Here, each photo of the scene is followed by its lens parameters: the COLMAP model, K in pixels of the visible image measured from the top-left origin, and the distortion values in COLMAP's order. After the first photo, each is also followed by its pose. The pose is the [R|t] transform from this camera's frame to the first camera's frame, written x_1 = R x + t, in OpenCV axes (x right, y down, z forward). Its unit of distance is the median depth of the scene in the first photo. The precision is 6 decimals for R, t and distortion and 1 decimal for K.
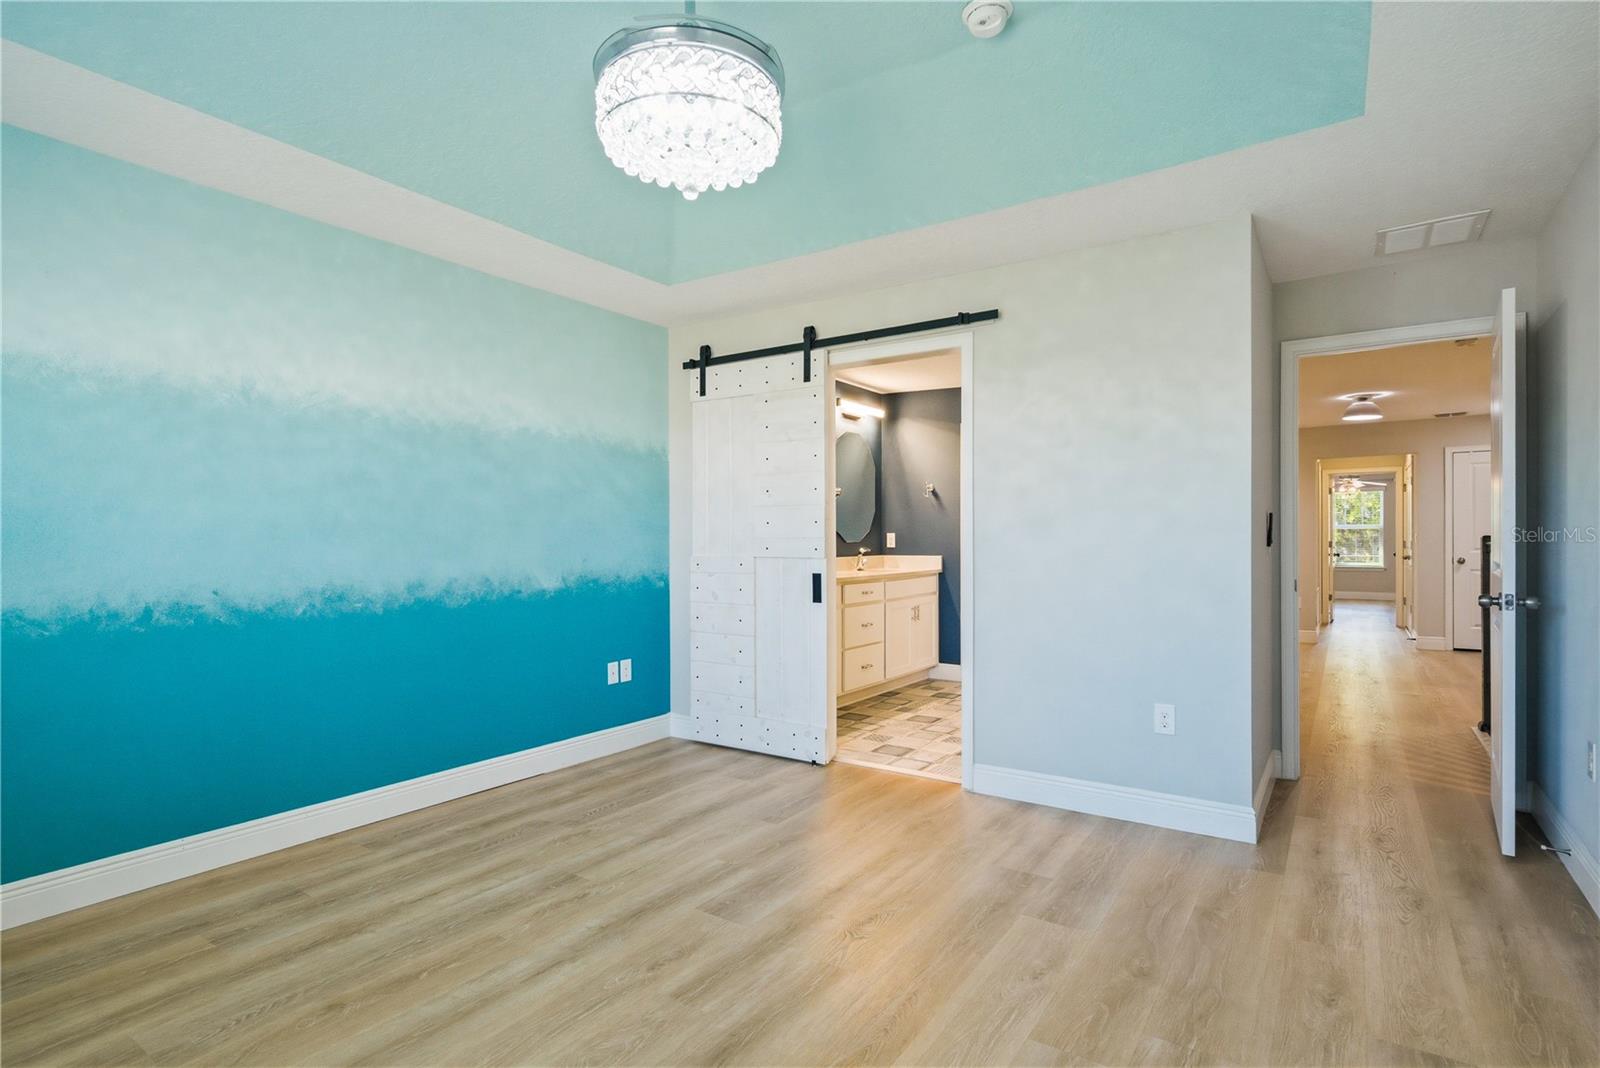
lens RADIAL K [[796.5, 0, 801.1], [0, 796.5, 540.1], [0, 0, 1]] dist [0.000508, -0.000939]
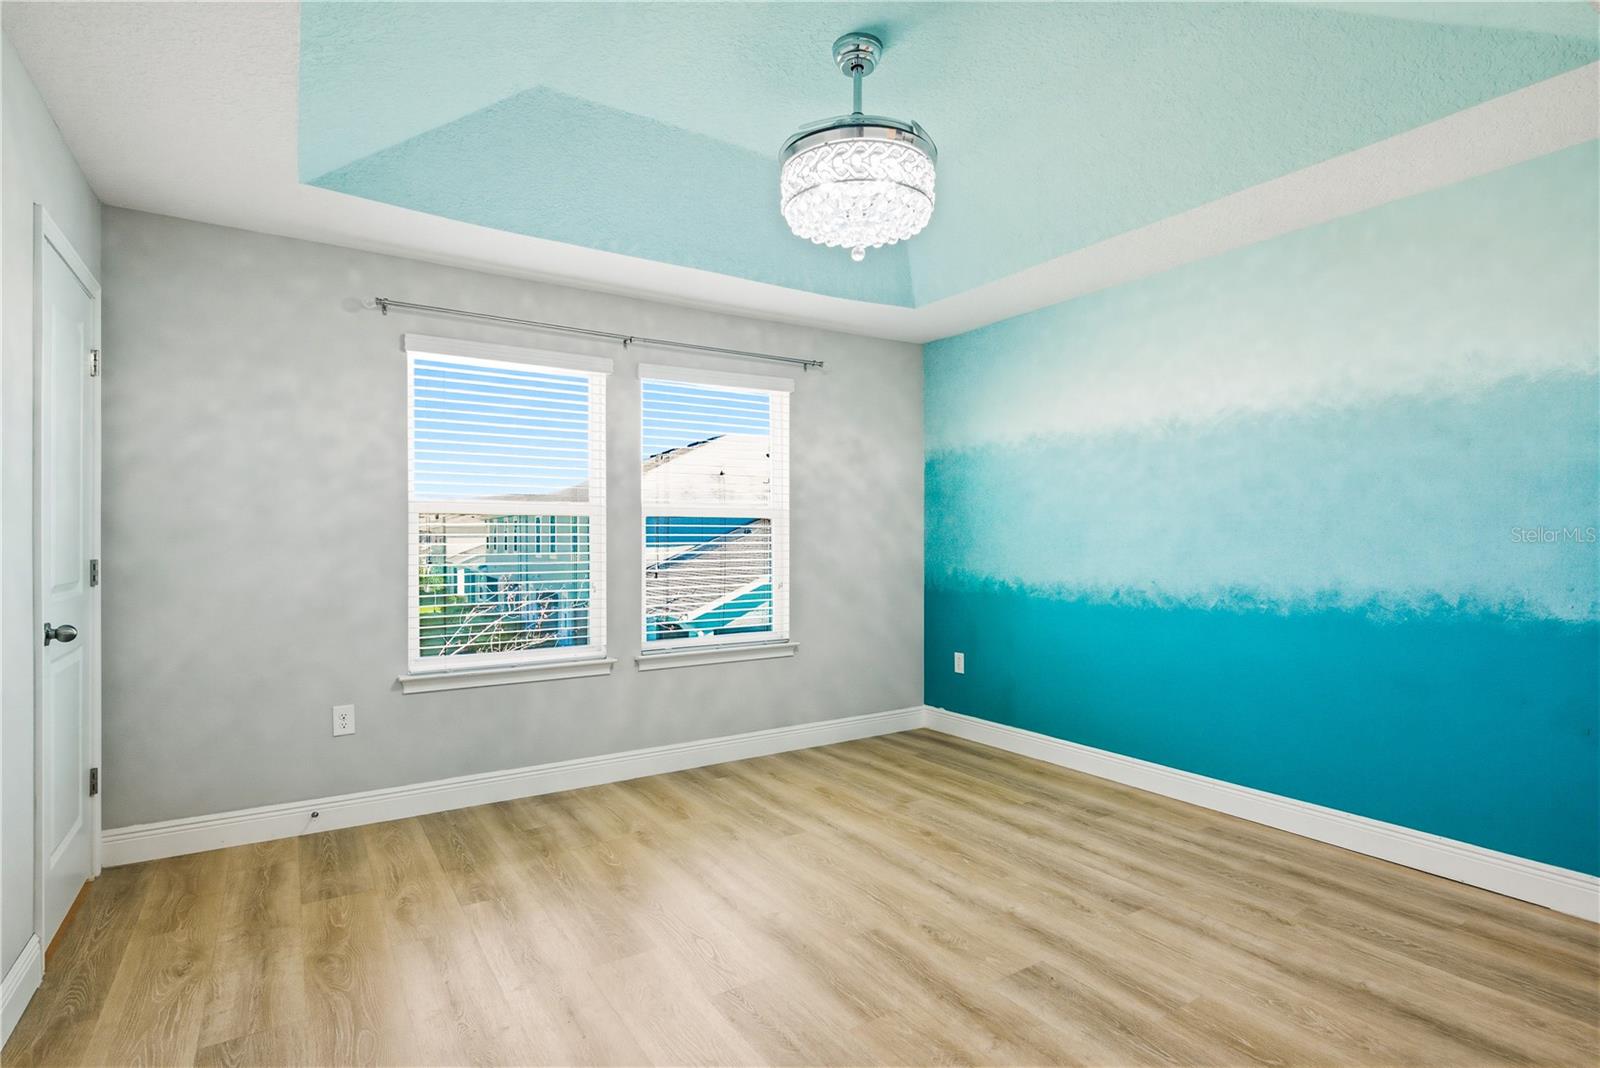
lens RADIAL K [[796.5, 0, 801.1], [0, 796.5, 540.1], [0, 0, 1]] dist [0.000508, -0.000939]
pose [[-0.391798, 0.001394, -0.920050, 0.693813], [0.003120, 0.999995, 0.000186, -0.005799], [0.920046, -0.002797, -0.391800, 0.973525]]
